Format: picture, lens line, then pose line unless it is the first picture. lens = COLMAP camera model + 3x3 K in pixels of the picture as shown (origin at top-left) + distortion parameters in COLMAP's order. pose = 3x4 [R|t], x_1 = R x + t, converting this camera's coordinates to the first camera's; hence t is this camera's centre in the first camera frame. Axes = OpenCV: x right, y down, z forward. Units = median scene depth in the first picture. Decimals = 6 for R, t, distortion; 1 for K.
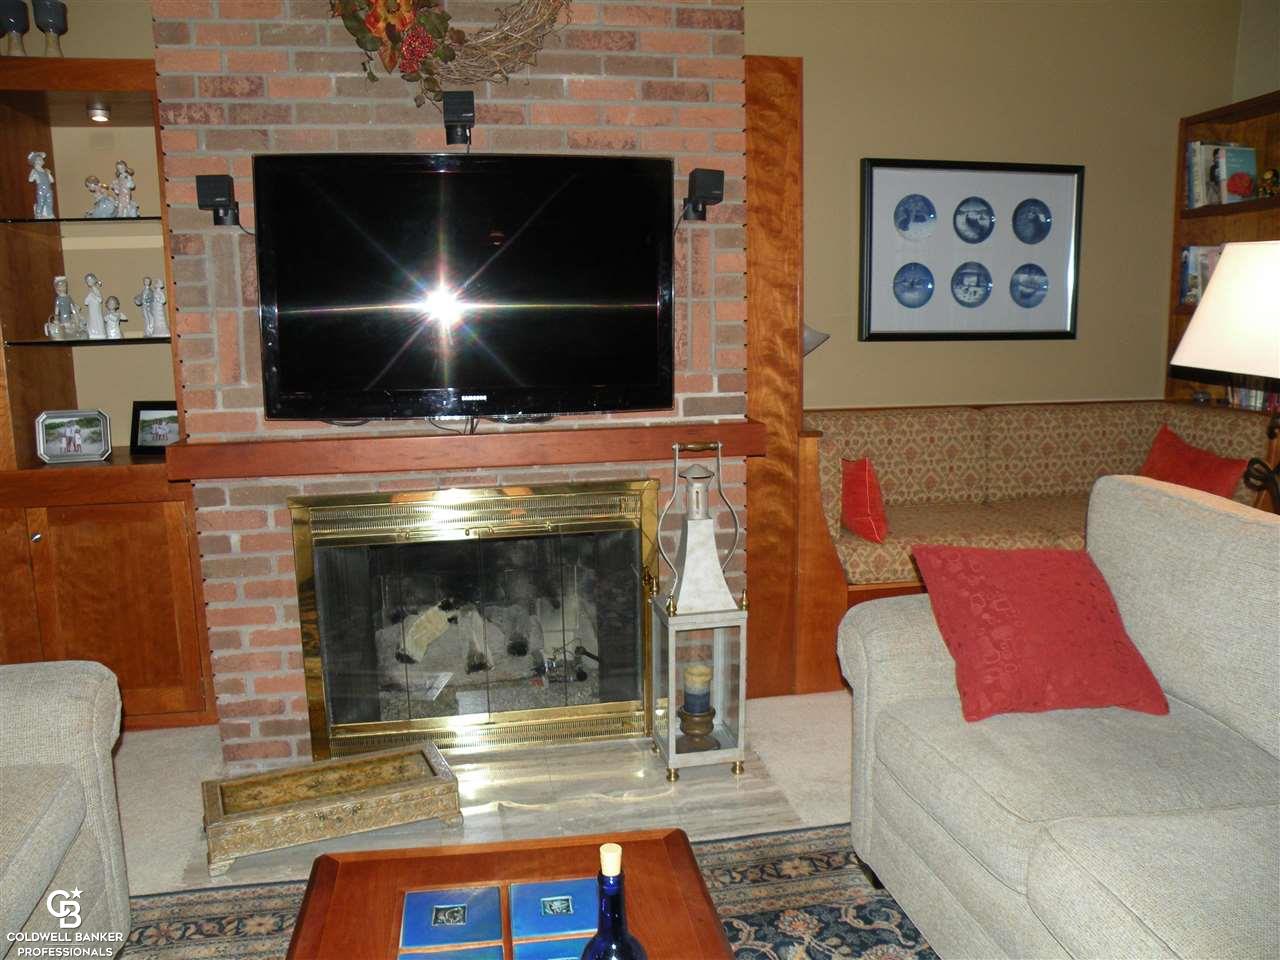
lens RADIAL K [[1010.3, 0, 640.0], [0, 1010.3, 480.0], [0, 0, 1]] dist [-0.169247, 0.140128]
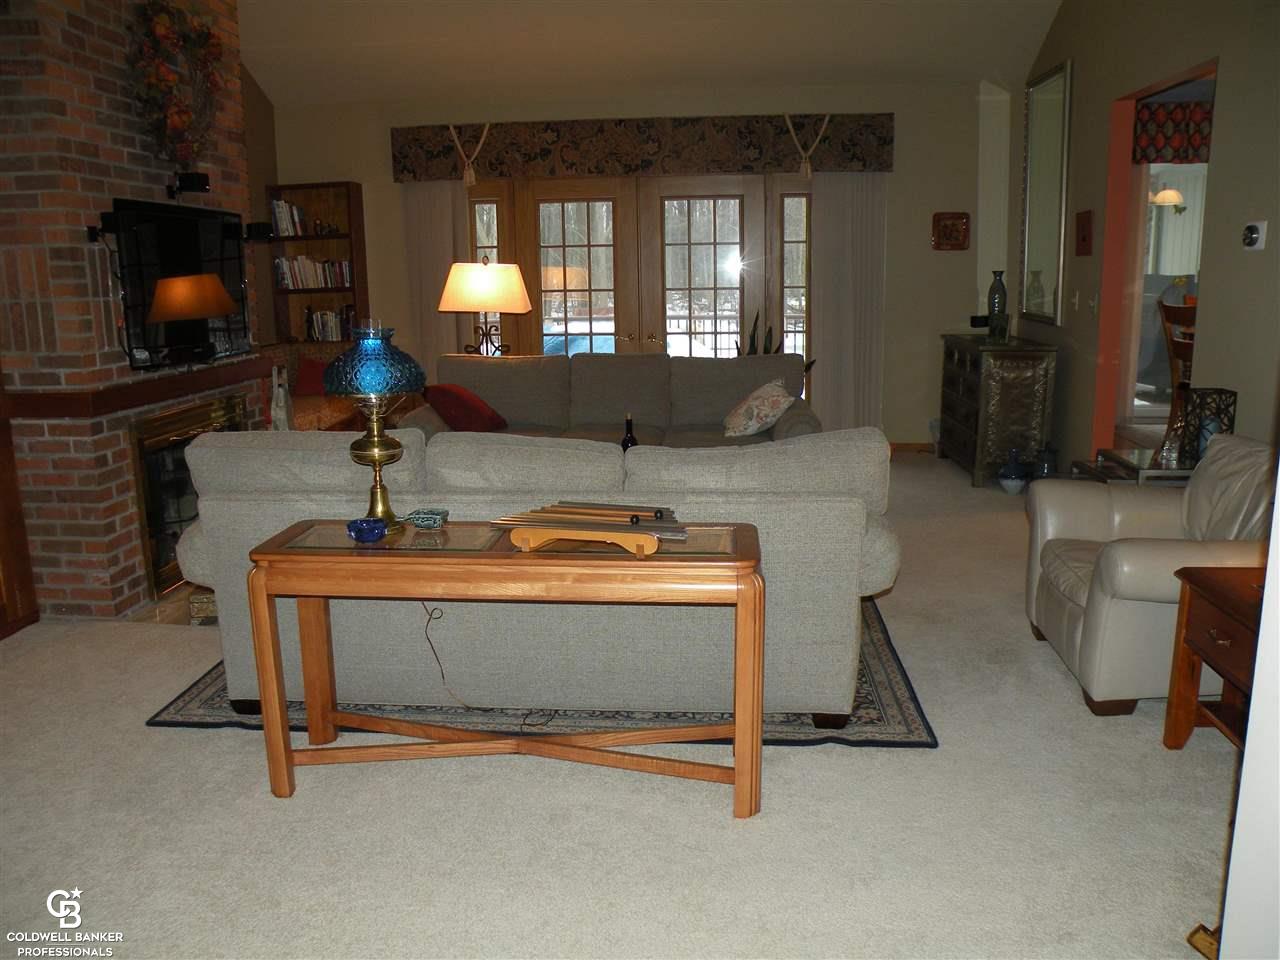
lens RADIAL K [[1010.3, 0, 640.0], [0, 1010.3, 480.0], [0, 0, 1]] dist [-0.169247, 0.140128]
pose [[0.267596, -0.188675, 0.944878, -1.619384], [0.170930, 0.974382, 0.146158, 0.019280], [-0.948249, 0.122397, 0.292991, -0.176737]]
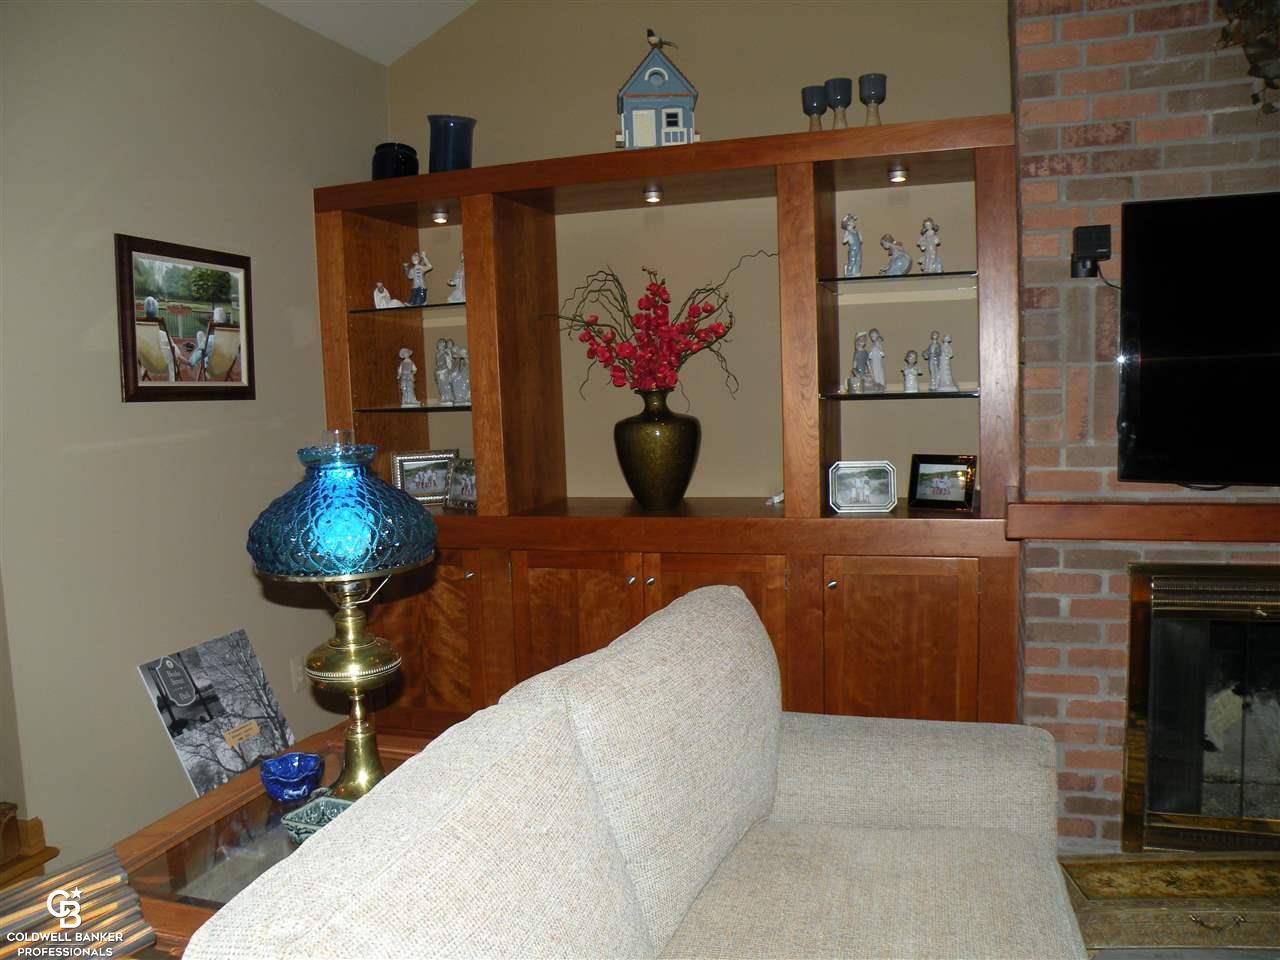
lens RADIAL K [[1010.3, 0, 640.0], [0, 1010.3, 480.0], [0, 0, 1]] dist [-0.169247, 0.140128]
pose [[0.873516, 0.033018, -0.485675, -0.320784], [-0.058355, 0.997605, -0.037134, 0.000367], [0.483285, 0.060779, 0.873351, -0.041311]]
